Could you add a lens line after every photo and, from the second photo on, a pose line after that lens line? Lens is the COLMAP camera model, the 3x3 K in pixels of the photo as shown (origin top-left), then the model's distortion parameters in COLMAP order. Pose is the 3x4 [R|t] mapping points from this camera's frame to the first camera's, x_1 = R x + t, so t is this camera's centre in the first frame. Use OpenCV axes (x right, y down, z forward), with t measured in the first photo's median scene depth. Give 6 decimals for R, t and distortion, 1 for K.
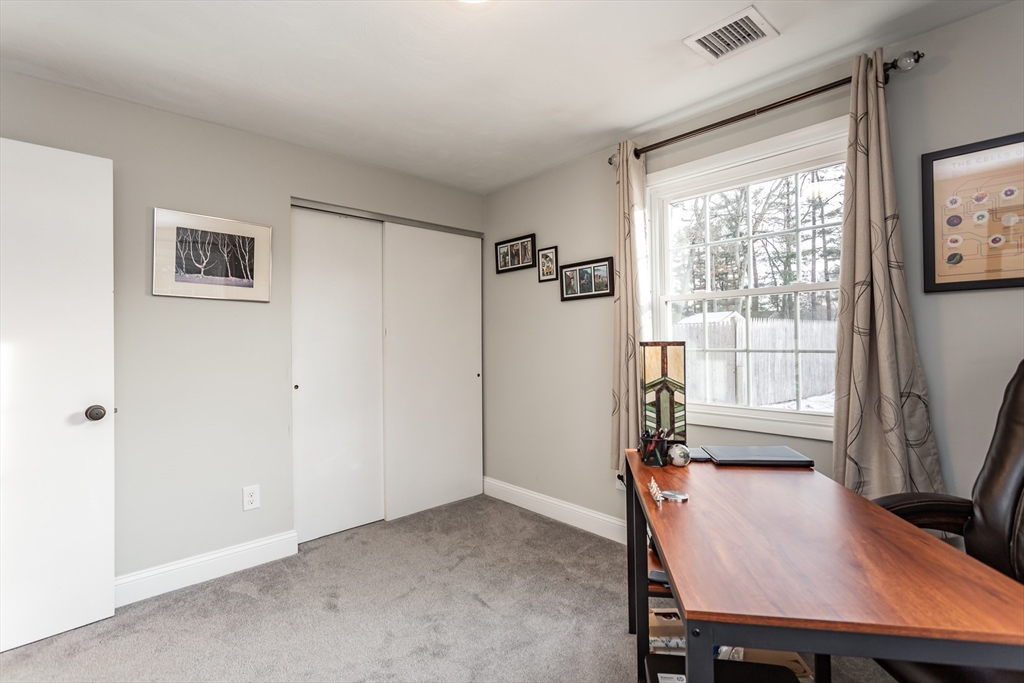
lens RADIAL K [[479.0, 0, 512.0], [0, 479.0, 341.5], [0, 0, 1]] dist [-0.000069, -0.000245]
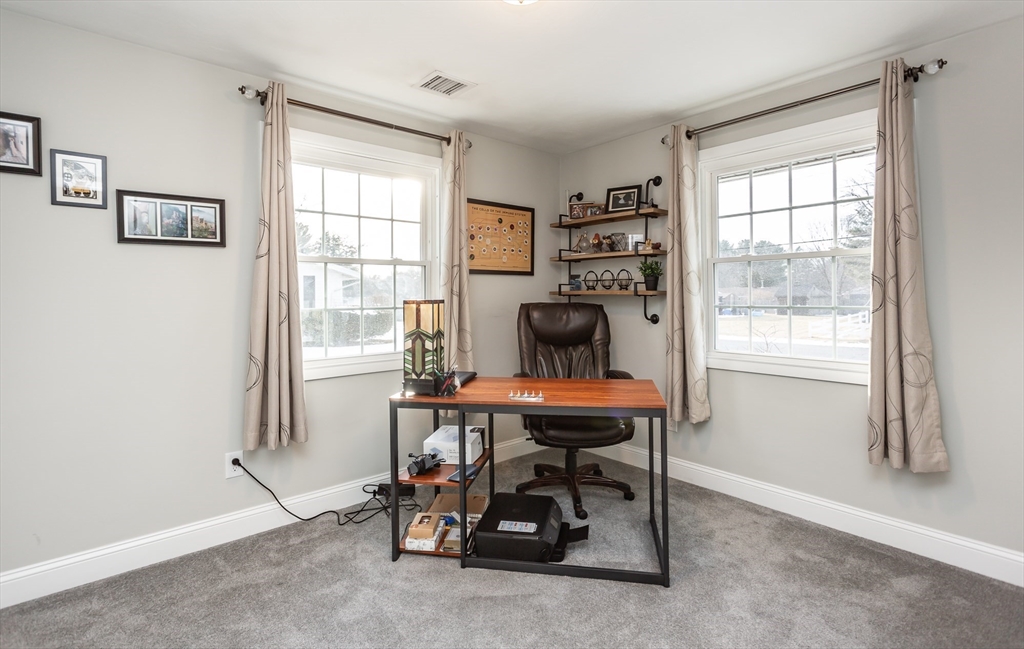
lens RADIAL K [[492.6, 0, 511.9], [0, 492.6, 302.5], [0, 0, 1]] dist [-0.001166, -0.000012]
pose [[0.046106, 0.001588, 0.998935, -0.606680], [0.009726, 0.999951, -0.002039, 0.006686], [-0.998889, 0.009810, 0.046088, 0.460108]]
